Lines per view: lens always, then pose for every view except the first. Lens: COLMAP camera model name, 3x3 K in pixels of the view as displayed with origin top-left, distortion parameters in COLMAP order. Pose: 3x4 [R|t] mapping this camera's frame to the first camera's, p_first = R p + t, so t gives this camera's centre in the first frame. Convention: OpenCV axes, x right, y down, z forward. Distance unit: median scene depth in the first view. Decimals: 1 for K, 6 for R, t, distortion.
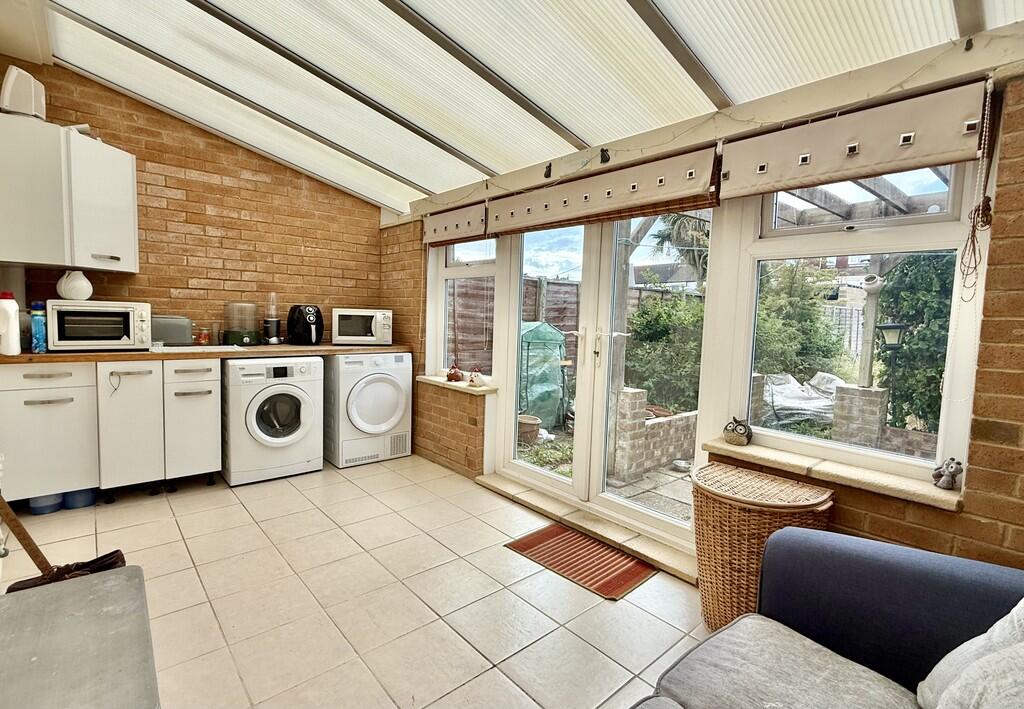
lens RADIAL K [[486.4, 0, 504.4], [0, 486.4, 350.5], [0, 0, 1]] dist [0.002099, -0.000797]
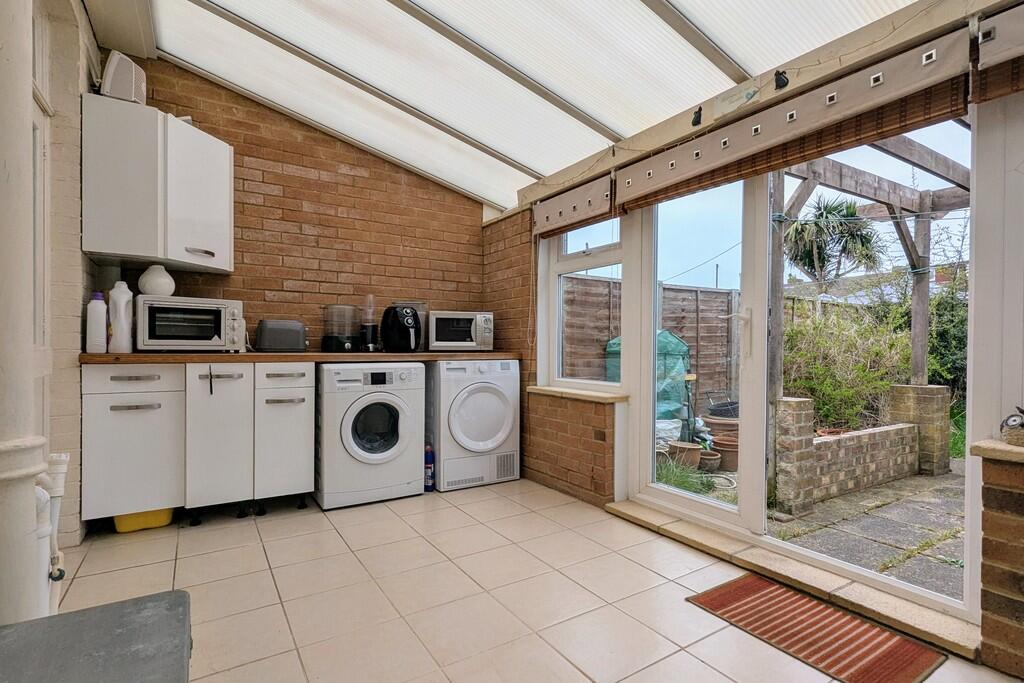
lens RADIAL K [[502.4, 0, 527.4], [0, 502.4, 349.4], [0, 0, 1]] dist [-0.000513, 0.000088]
pose [[0.991660, -0.023957, -0.126633, -0.077722], [0.014750, 0.997212, -0.073151, 0.062623], [0.128032, 0.070673, 0.989249, 0.133953]]
